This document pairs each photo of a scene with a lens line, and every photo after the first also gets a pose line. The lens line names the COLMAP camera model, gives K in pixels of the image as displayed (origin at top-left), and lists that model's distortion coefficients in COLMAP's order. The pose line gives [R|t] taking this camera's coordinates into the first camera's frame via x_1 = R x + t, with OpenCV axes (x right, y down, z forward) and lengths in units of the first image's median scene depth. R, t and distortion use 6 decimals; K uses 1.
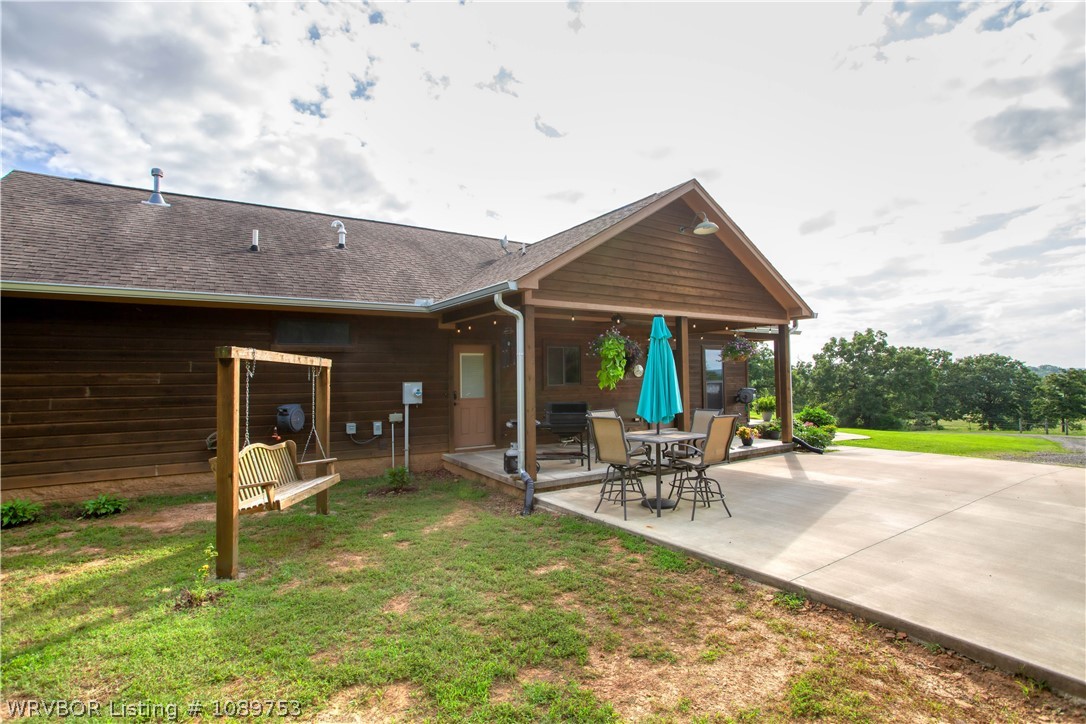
lens RADIAL K [[530.3, 0, 542.4], [0, 530.3, 357.8], [0, 0, 1]] dist [-0.037579, 0.007736]
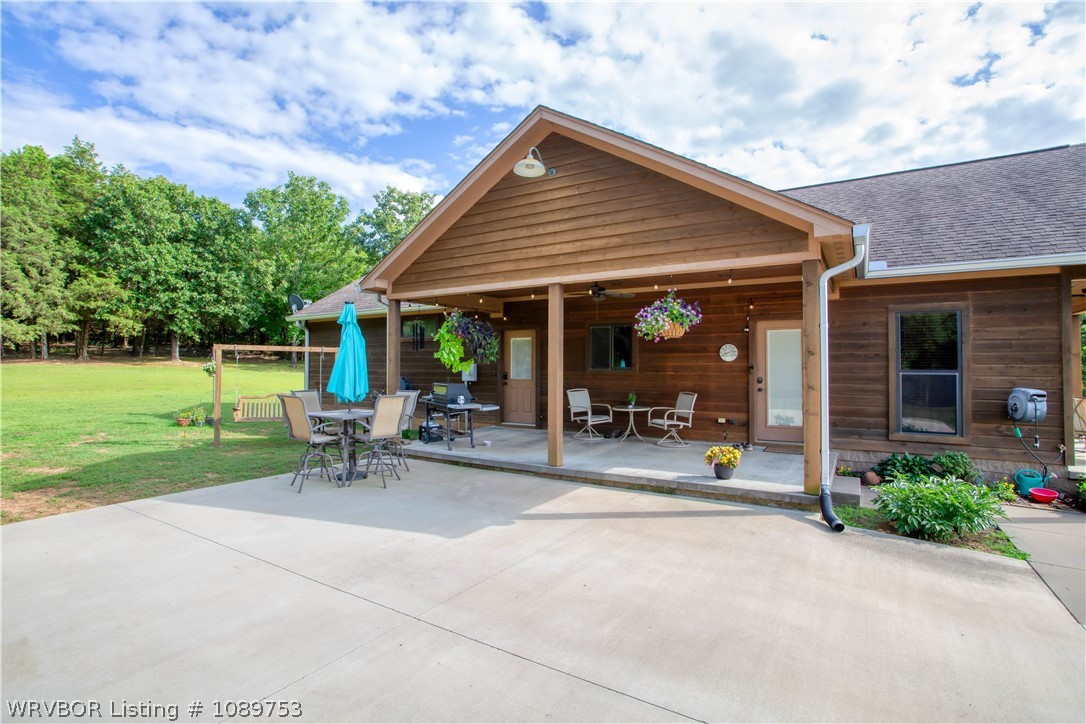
lens RADIAL K [[530.3, 0, 538.4], [0, 530.3, 359.0], [0, 0, 1]] dist [-0.037579, 0.007736]
pose [[0.398925, 0.006073, -0.916964, 0.950509], [0.028556, 0.999411, 0.019042, 0.017146], [0.916539, -0.033781, 0.398516, 0.646876]]
